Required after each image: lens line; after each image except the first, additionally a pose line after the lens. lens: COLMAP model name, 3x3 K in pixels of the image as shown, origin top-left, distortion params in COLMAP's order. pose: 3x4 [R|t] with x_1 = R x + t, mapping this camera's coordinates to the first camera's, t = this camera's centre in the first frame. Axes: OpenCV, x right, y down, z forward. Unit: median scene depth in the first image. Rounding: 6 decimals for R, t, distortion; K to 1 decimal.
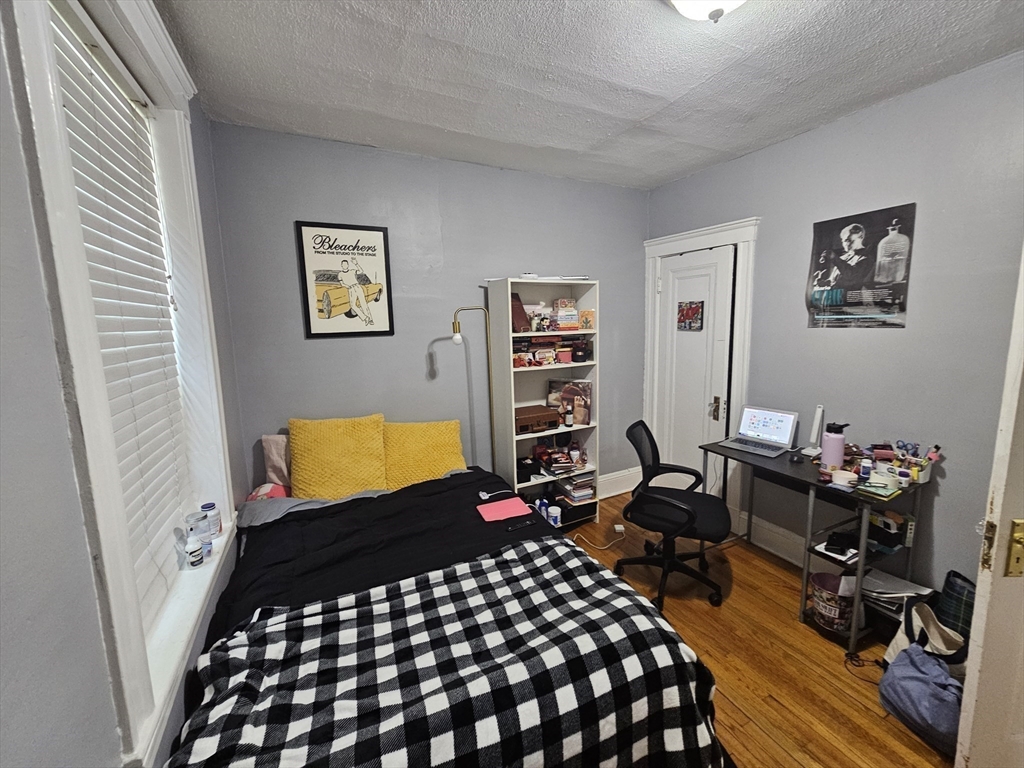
lens RADIAL K [[418.9, 0, 518.0], [0, 418.9, 378.5], [0, 0, 1]] dist [-0.004816, 0.001797]
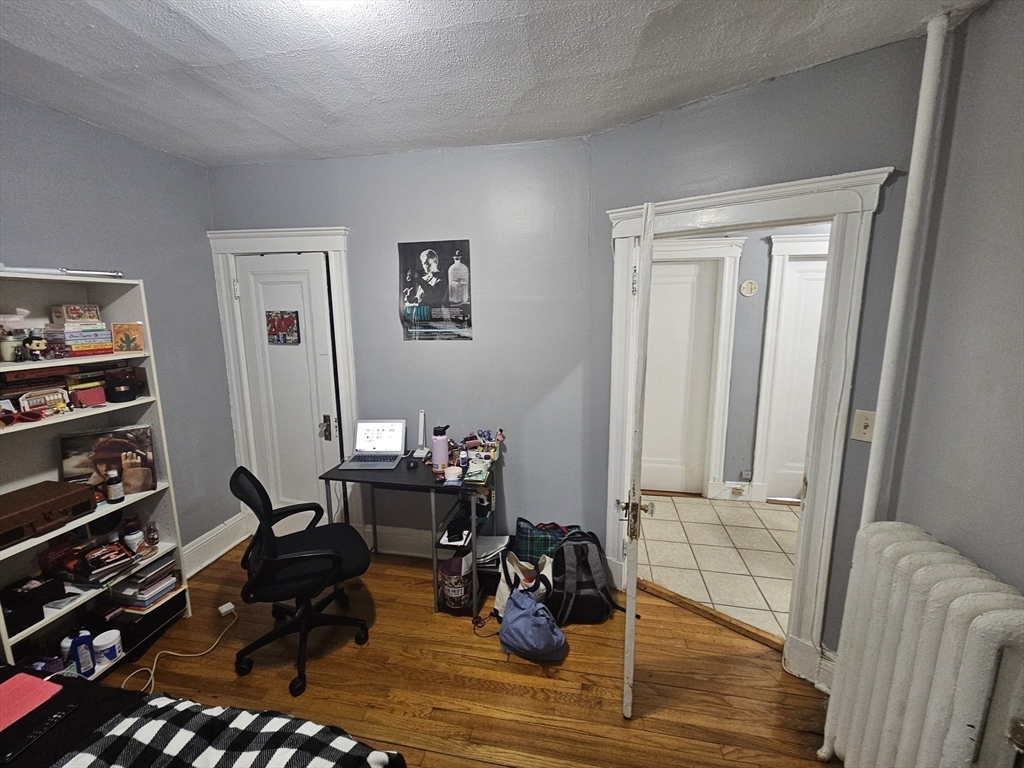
lens RADIAL K [[418.9, 0, 509.9], [0, 418.9, 377.0], [0, 0, 1]] dist [-0.004816, 0.001797]
pose [[0.602947, -0.107182, 0.790548, -0.002683], [0.107744, 0.992795, 0.052427, -0.053861], [-0.790472, 0.053566, 0.610151, 0.131046]]
